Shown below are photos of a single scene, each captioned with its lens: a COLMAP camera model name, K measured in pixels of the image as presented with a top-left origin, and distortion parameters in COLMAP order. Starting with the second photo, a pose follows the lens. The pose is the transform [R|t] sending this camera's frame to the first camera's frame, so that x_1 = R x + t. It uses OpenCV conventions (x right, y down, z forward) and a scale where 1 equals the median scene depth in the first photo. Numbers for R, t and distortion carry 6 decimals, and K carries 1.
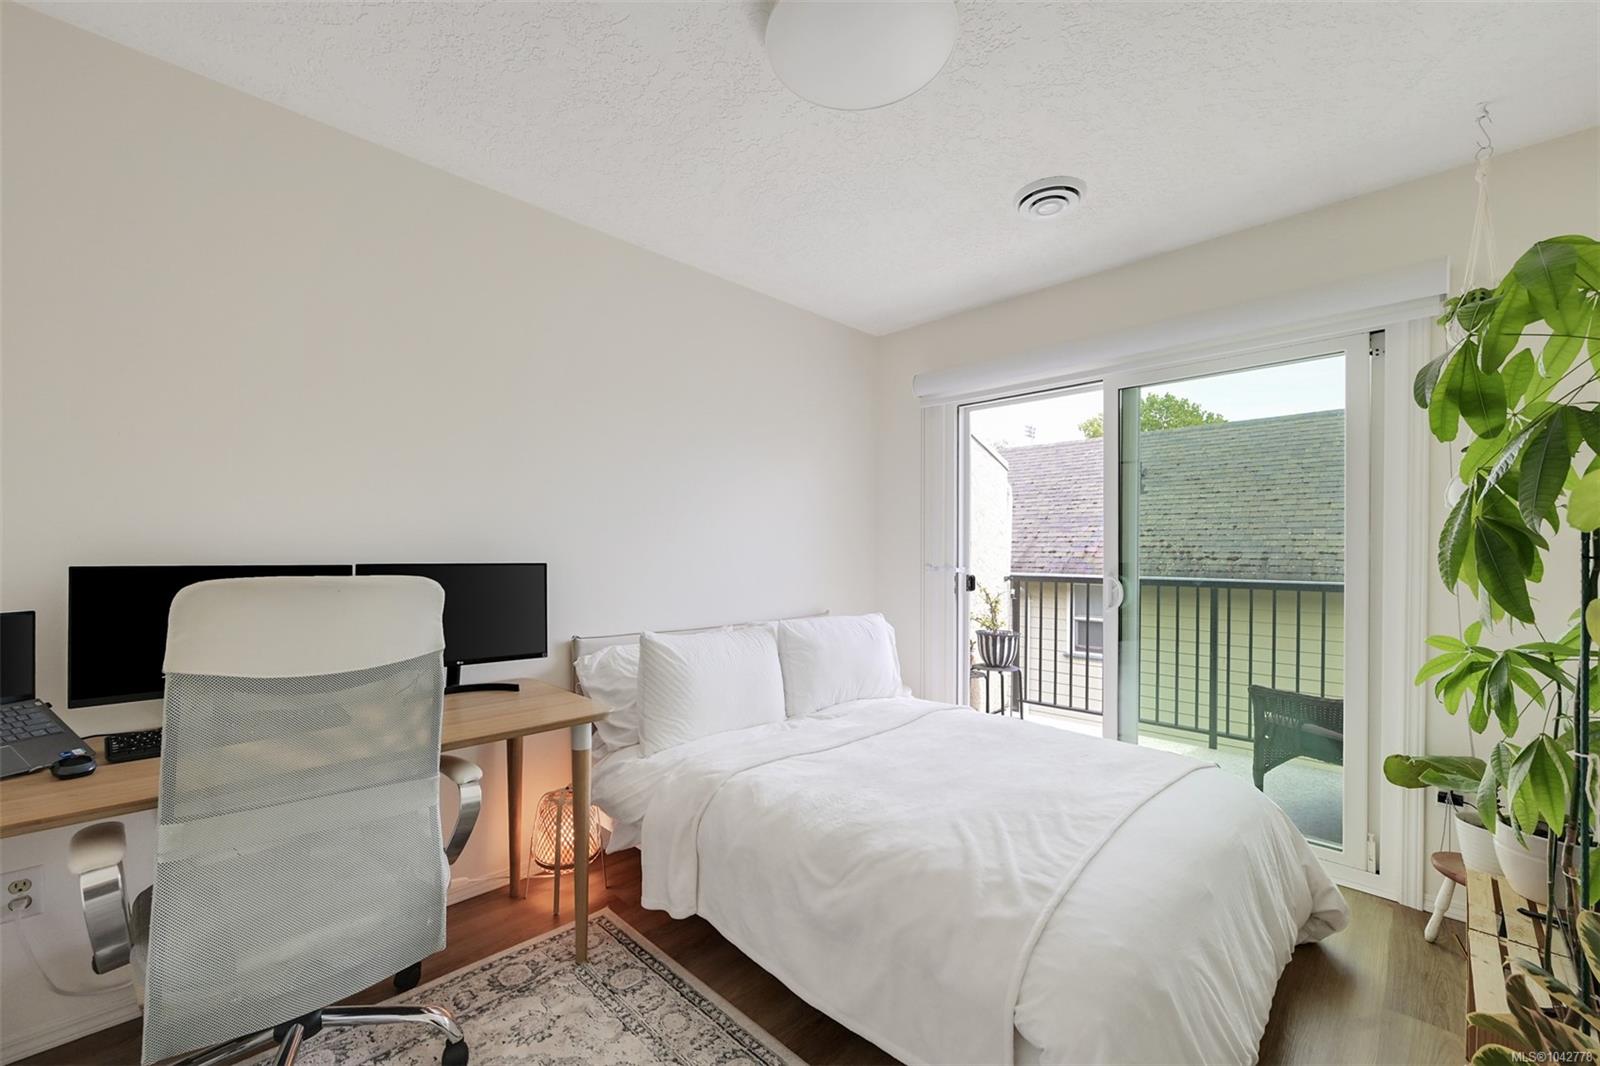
lens RADIAL K [[644.3, 0, 773.4], [0, 644.3, 562.2], [0, 0, 1]] dist [-0.003462, -0.000378]
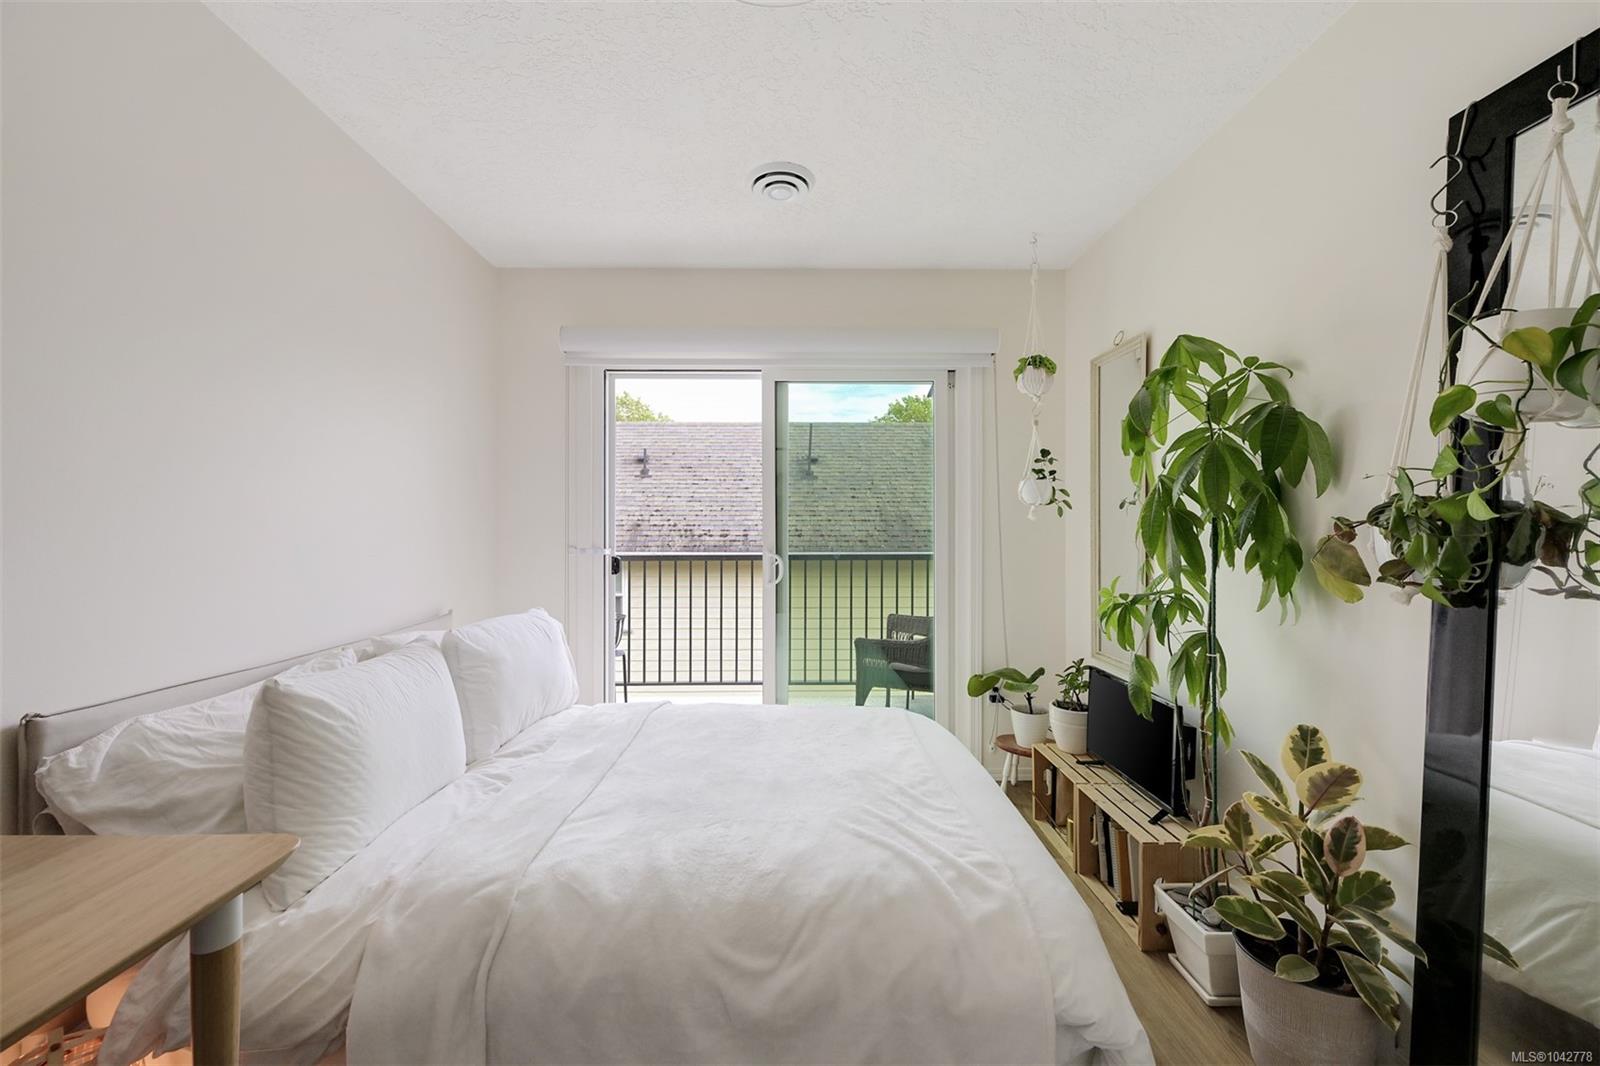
lens RADIAL K [[644.3, 0, 796.4], [0, 644.3, 526.8], [0, 0, 1]] dist [-0.003462, -0.000378]
pose [[0.685020, -0.000814, 0.728524, -0.238788], [0.016364, 0.999764, -0.014269, -0.006671], [-0.728340, 0.021696, 0.684872, 0.235950]]
